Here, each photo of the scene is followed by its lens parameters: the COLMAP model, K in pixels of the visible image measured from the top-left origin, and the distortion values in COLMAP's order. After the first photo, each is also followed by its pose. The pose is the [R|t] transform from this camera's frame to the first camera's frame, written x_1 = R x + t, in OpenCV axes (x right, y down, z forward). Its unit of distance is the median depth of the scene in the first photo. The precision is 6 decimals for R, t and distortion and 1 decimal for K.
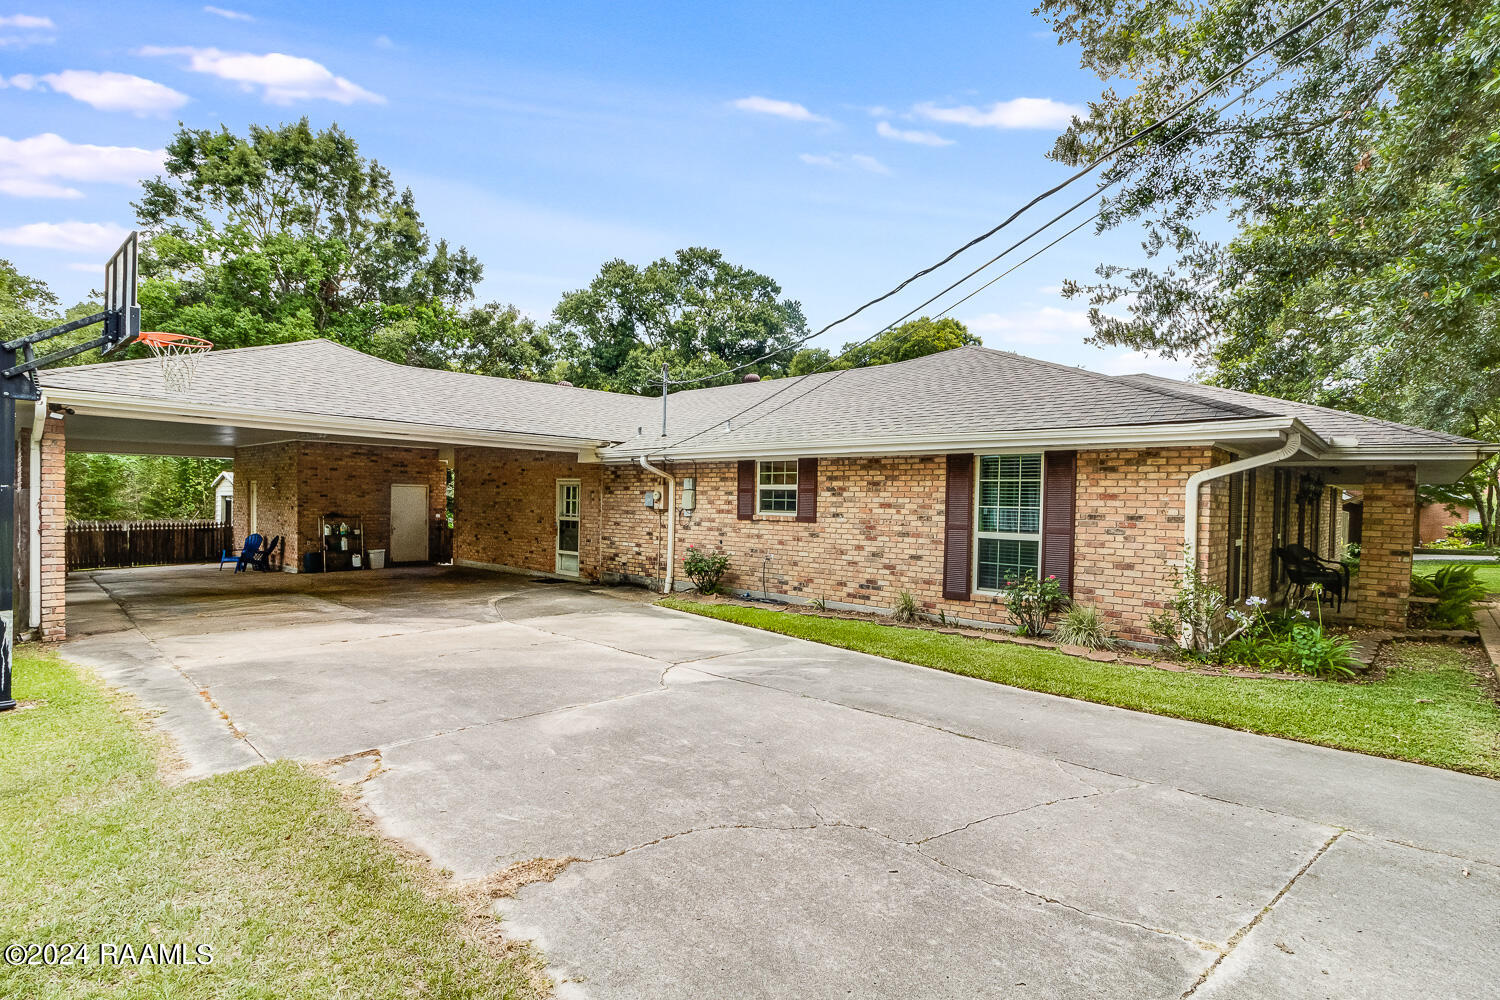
lens RADIAL K [[693.3, 0, 751.3], [0, 693.3, 476.3], [0, 0, 1]] dist [-0.001694, -0.000092]
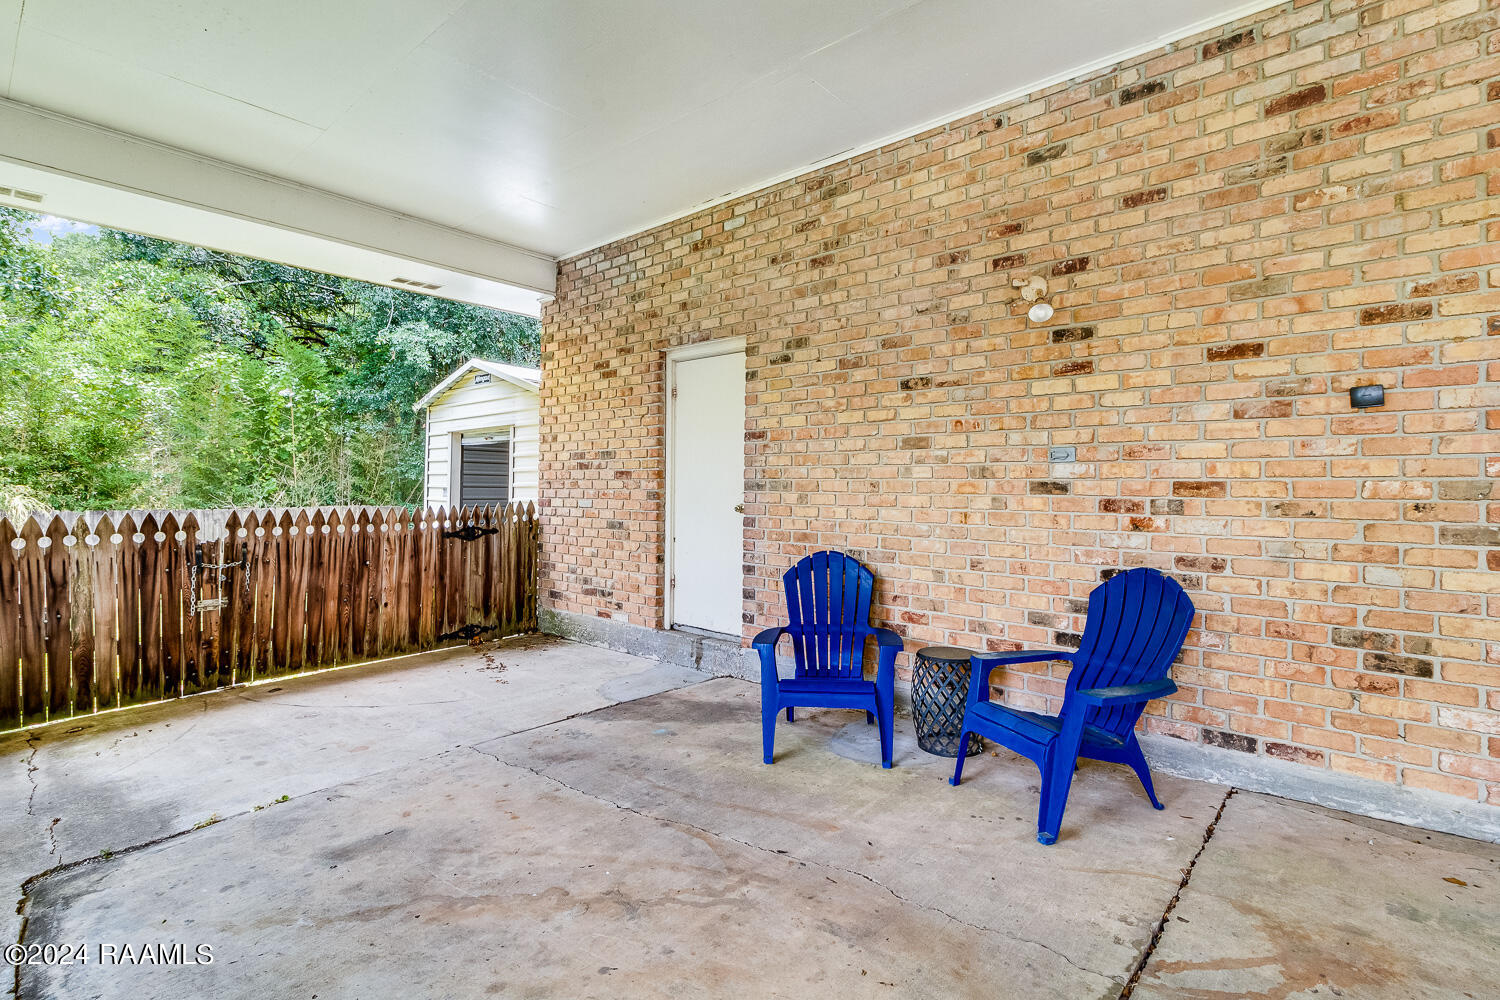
lens RADIAL K [[693.3, 0, 751.3], [0, 693.3, 476.3], [0, 0, 1]] dist [-0.001694, -0.000092]
pose [[0.999965, -0.006788, 0.004982, -0.683085], [0.006726, 0.999900, 0.012406, 0.051942], [-0.005065, -0.012372, 0.999911, 0.724303]]
